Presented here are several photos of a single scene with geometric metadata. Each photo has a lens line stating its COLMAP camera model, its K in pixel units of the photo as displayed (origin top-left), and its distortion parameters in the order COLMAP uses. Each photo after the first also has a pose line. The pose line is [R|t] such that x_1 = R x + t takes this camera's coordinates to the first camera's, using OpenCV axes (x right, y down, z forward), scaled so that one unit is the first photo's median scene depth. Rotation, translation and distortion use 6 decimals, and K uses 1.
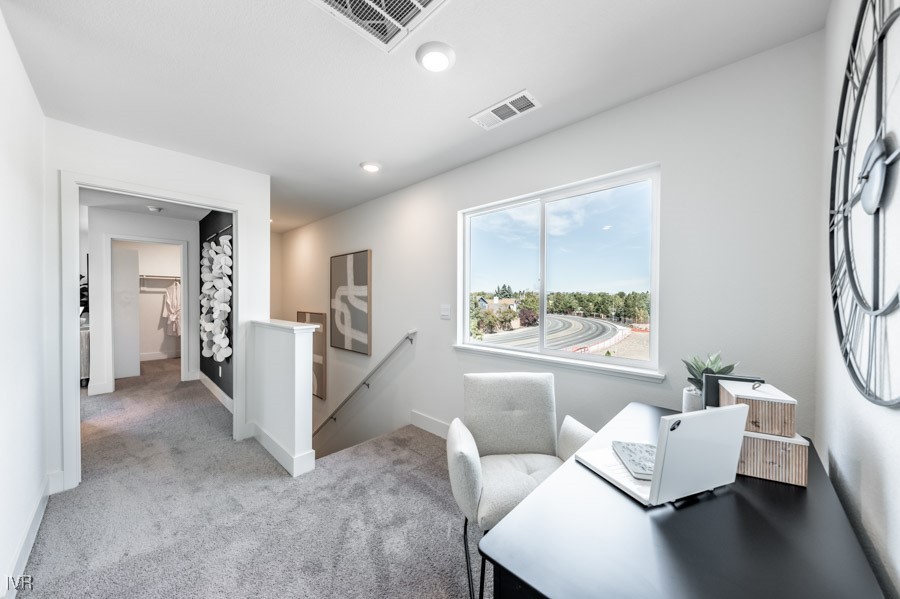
lens RADIAL K [[311.1, 0, 449.1], [0, 311.1, 300.2], [0, 0, 1]] dist [-0.000201, -0.000468]
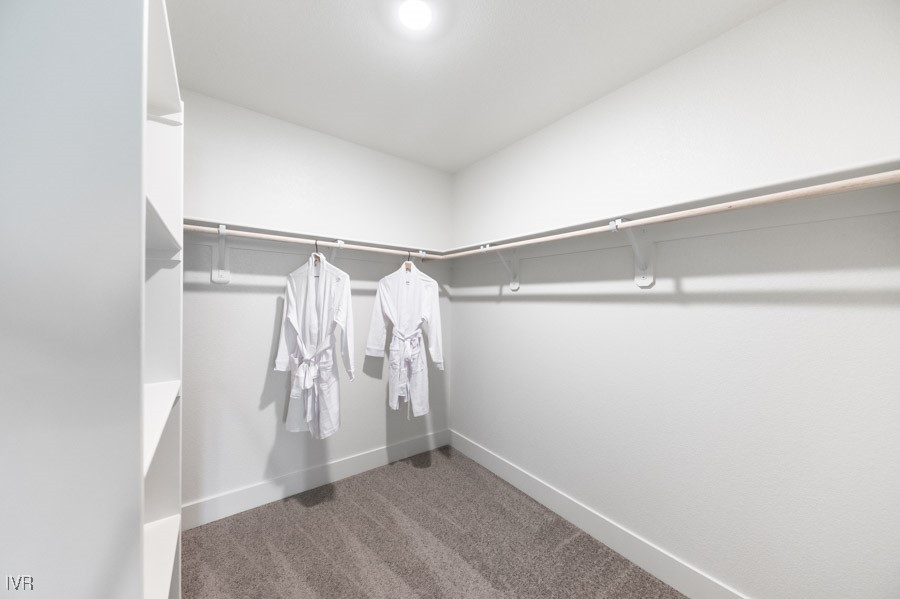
lens RADIAL K [[311.1, 0, 450.8], [0, 311.1, 297.6], [0, 0, 1]] dist [-0.000201, -0.000468]
pose [[0.984603, 0.004172, -0.174754, -0.701459], [-0.006779, 0.999874, -0.014325, -0.013642], [0.174673, 0.015289, 0.984508, 0.732503]]
